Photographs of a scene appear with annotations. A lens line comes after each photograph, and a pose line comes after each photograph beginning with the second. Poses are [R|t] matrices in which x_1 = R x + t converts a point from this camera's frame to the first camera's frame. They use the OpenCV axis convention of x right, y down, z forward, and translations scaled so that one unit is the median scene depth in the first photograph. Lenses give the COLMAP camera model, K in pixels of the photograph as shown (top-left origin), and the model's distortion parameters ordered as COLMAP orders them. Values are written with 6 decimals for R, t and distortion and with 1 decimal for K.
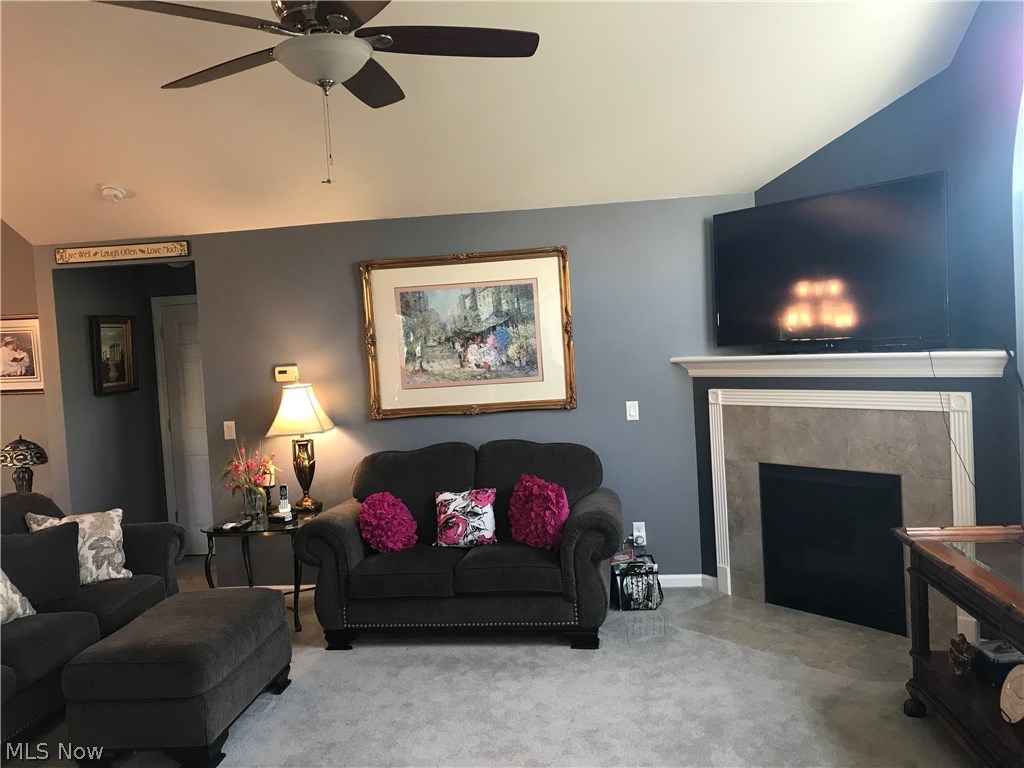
lens RADIAL K [[821.8, 0, 511.0], [0, 821.8, 378.6], [0, 0, 1]] dist [0.045329, -0.001912]
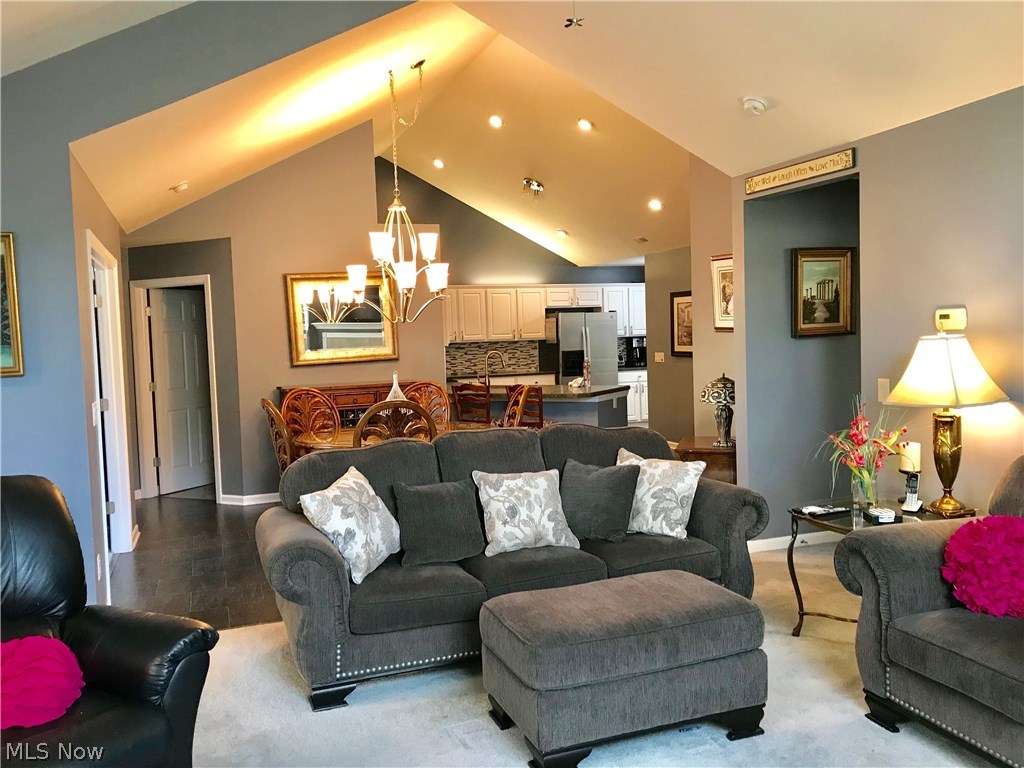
lens RADIAL K [[837.7, 0, 514.0], [0, 837.7, 375.9], [0, 0, 1]] dist [0.074468, -0.103975]
pose [[0.453159, 0.091504, -0.886721, 0.206403], [-0.033183, 0.995760, 0.085797, -0.007389], [0.890812, -0.009455, 0.454274, 0.343864]]
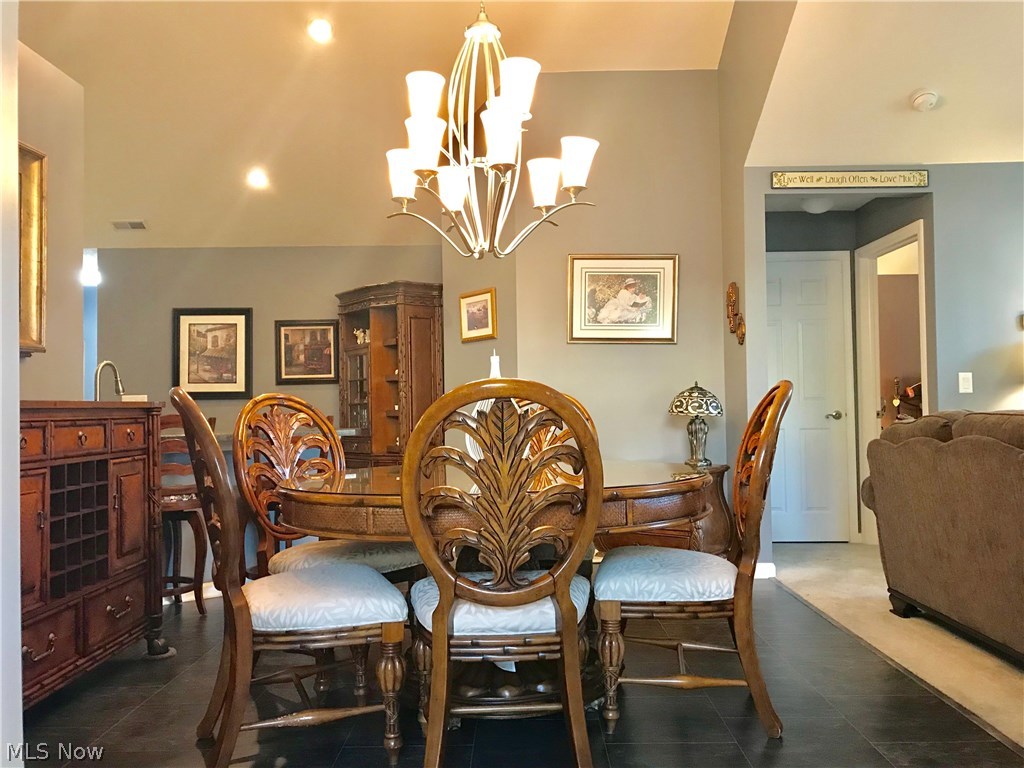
lens RADIAL K [[871.6, 0, 512.3], [0, 871.6, 399.9], [0, 0, 1]] dist [0.122653, -0.230639]
pose [[0.995805, 0.057781, 0.070948, -0.909160], [-0.052397, 0.995765, -0.075537, 0.181929], [-0.075012, 0.071503, 0.994616, 0.094833]]
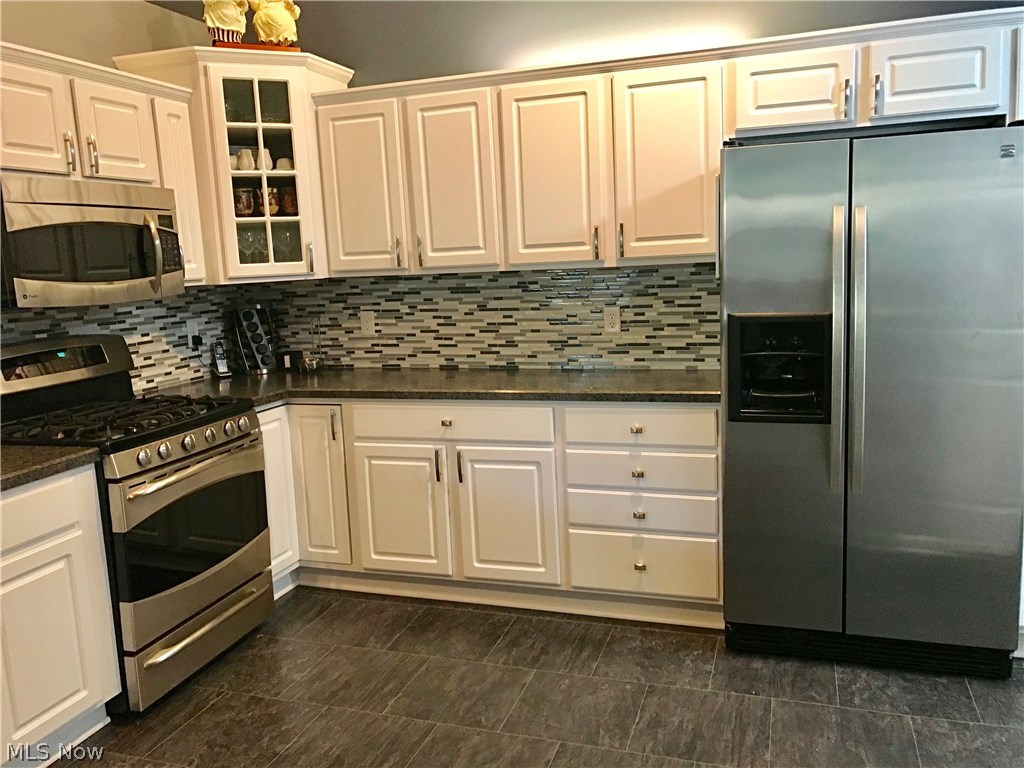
lens RADIAL K [[830.5, 0, 511.3], [0, 830.5, 375.8], [0, 0, 1]] dist [0.099831, -0.205177]
pose [[-0.210582, 0.208137, -0.955162, -1.259270], [0.017580, 0.977720, 0.209177, 0.041927], [0.977418, 0.027257, -0.209550, 1.510525]]
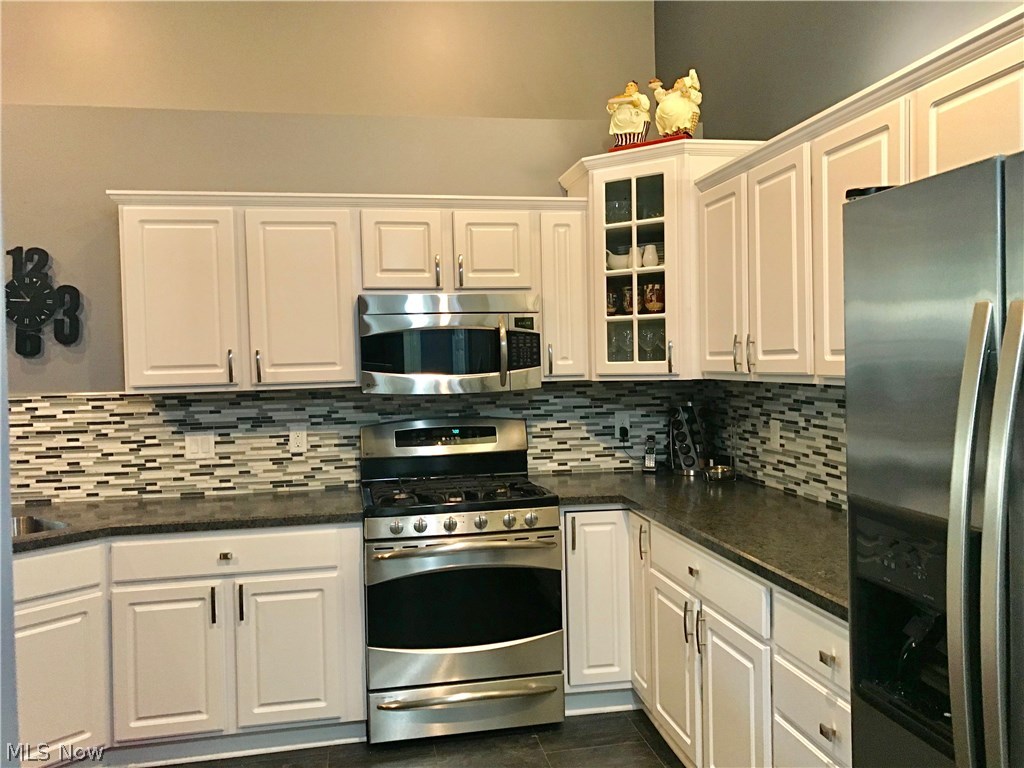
lens RADIAL K [[830.5, 0, 511.3], [0, 830.5, 375.8], [0, 0, 1]] dist [0.099831, -0.205177]
pose [[-0.954339, 0.085398, -0.286258, -1.623467], [0.065500, 0.994768, 0.078400, 0.044988], [0.291455, 0.056070, -0.954940, 1.785545]]
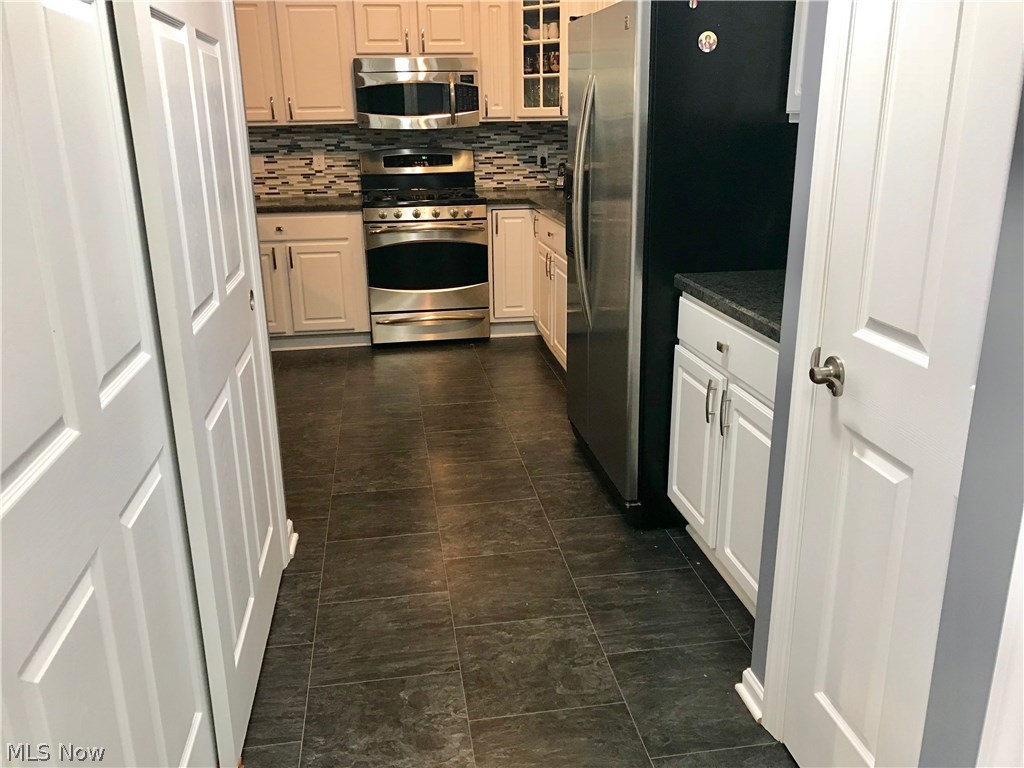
lens RADIAL K [[840.8, 0, 512.0], [0, 840.8, 384.0], [0, 0, 1]] dist [0.105492, -0.309981]
pose [[-0.963119, 0.146786, -0.225513, -1.600420], [0.059303, 0.933286, 0.354203, 0.040116], [0.262460, 0.327766, -0.907571, 2.205040]]
